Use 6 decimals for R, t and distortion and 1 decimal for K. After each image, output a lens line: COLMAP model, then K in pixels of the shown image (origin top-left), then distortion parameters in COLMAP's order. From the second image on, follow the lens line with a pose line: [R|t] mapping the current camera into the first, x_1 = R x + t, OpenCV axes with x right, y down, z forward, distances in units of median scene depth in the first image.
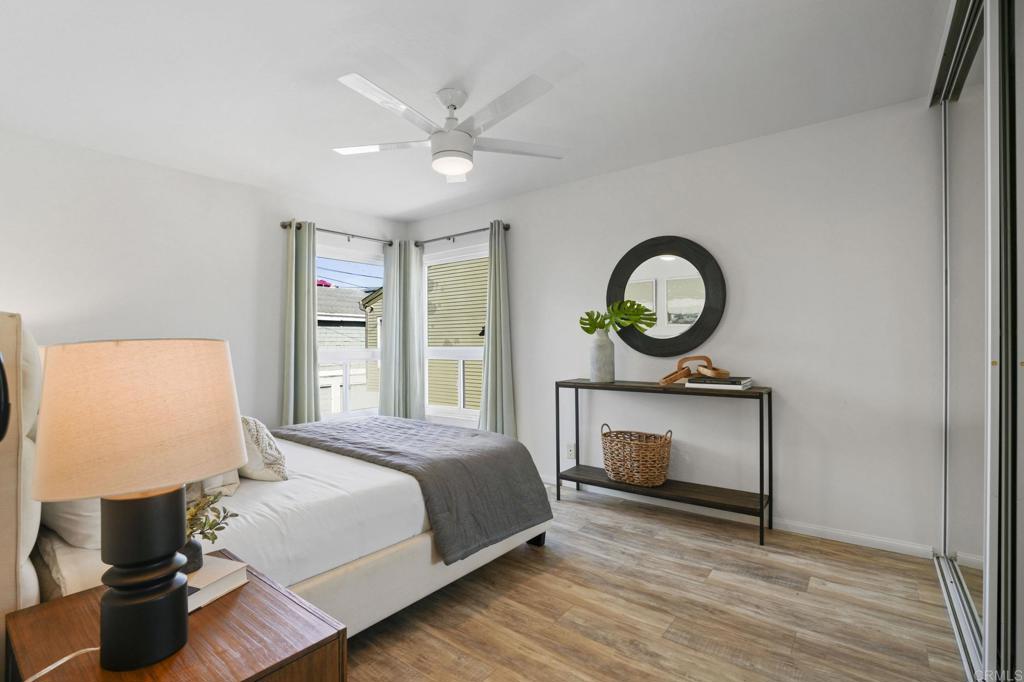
lens RADIAL K [[471.7, 0, 512.0], [0, 471.7, 341.0], [0, 0, 1]] dist [-0.050974, 0.000008]
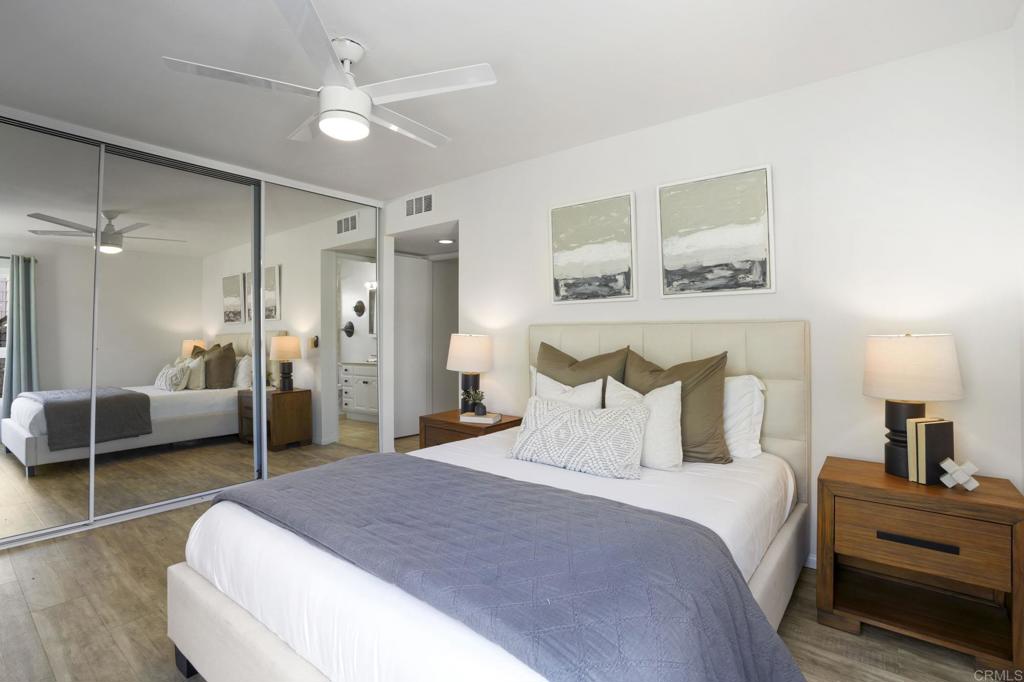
lens RADIAL K [[484.6, 0, 518.1], [0, 484.6, 334.2], [0, 0, 1]] dist [-0.032958, 0.000673]
pose [[-0.999903, 0.010763, 0.008854, -0.356580], [0.010784, 0.999939, 0.002306, 0.005853], [-0.008829, 0.002401, -0.999958, 1.477599]]
